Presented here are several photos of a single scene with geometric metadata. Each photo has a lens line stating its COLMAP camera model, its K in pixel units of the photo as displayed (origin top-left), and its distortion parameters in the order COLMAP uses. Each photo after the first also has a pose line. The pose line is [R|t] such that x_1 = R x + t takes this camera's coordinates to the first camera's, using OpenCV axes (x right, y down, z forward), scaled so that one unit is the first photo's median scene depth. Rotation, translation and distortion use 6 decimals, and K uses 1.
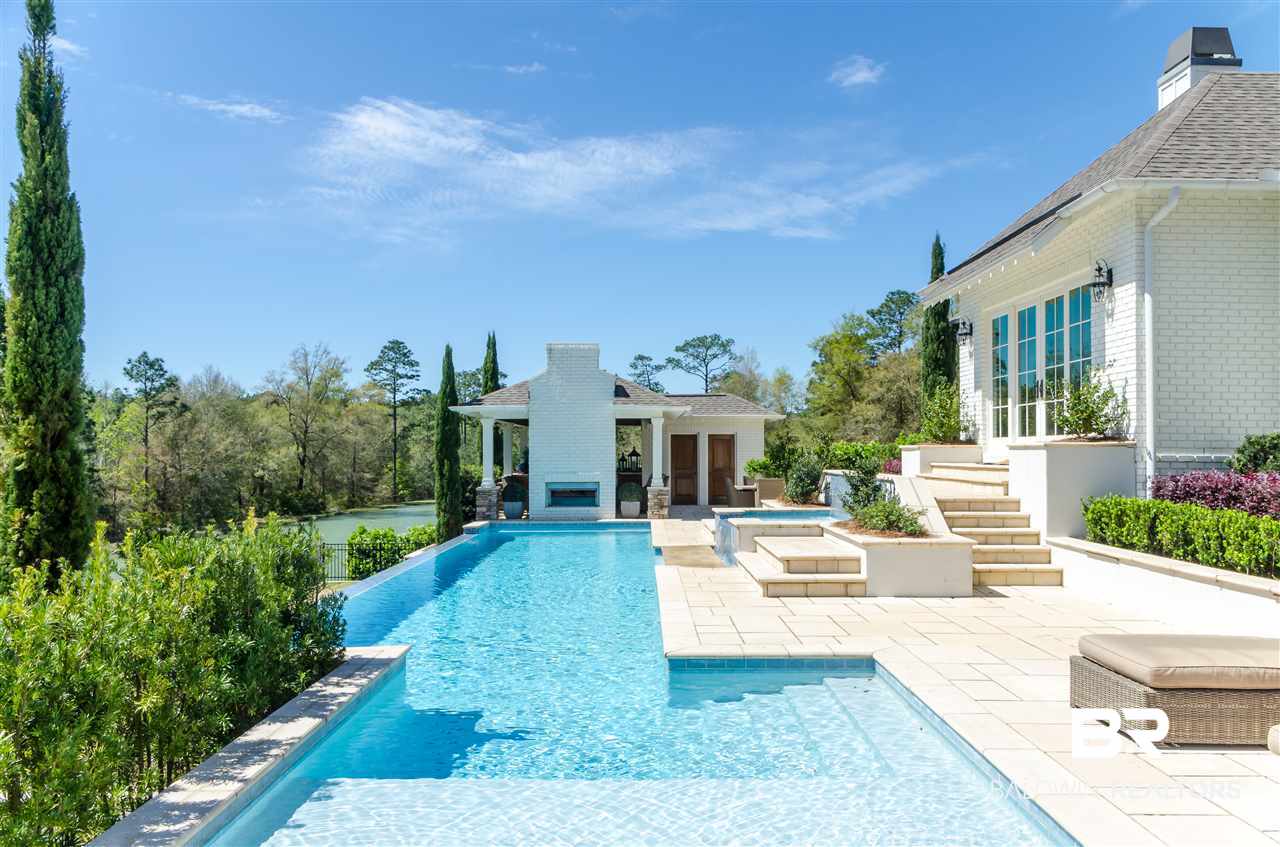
lens RADIAL K [[877.3, 0, 666.6], [0, 877.3, 428.4], [0, 0, 1]] dist [0.000884, 0.046949]
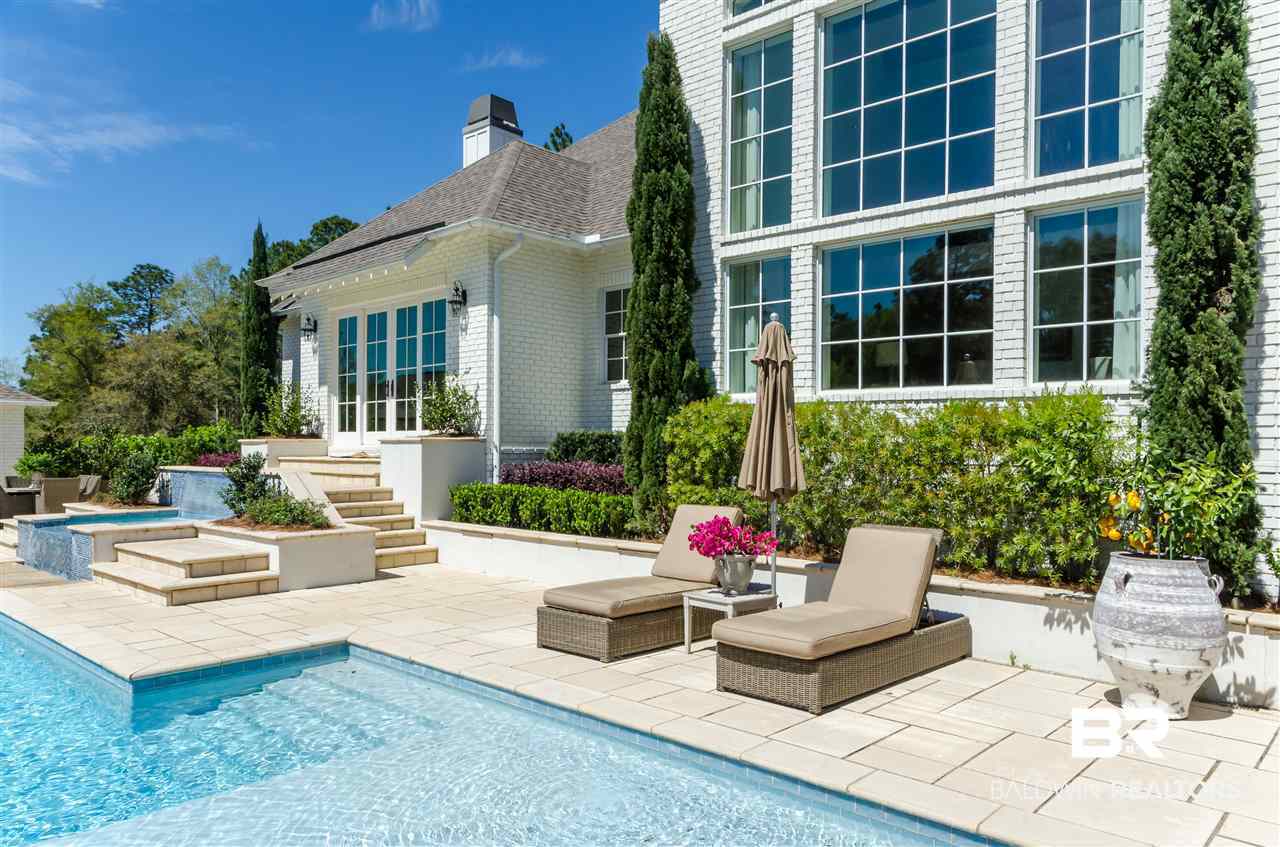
lens RADIAL K [[877.3, 0, 666.6], [0, 877.3, 428.4], [0, 0, 1]] dist [0.000884, 0.046949]
pose [[0.691862, 0.010771, 0.721949, -0.128721], [-0.016909, 0.999856, 0.001287, -0.002185], [-0.721831, -0.013098, 0.691945, -0.006347]]
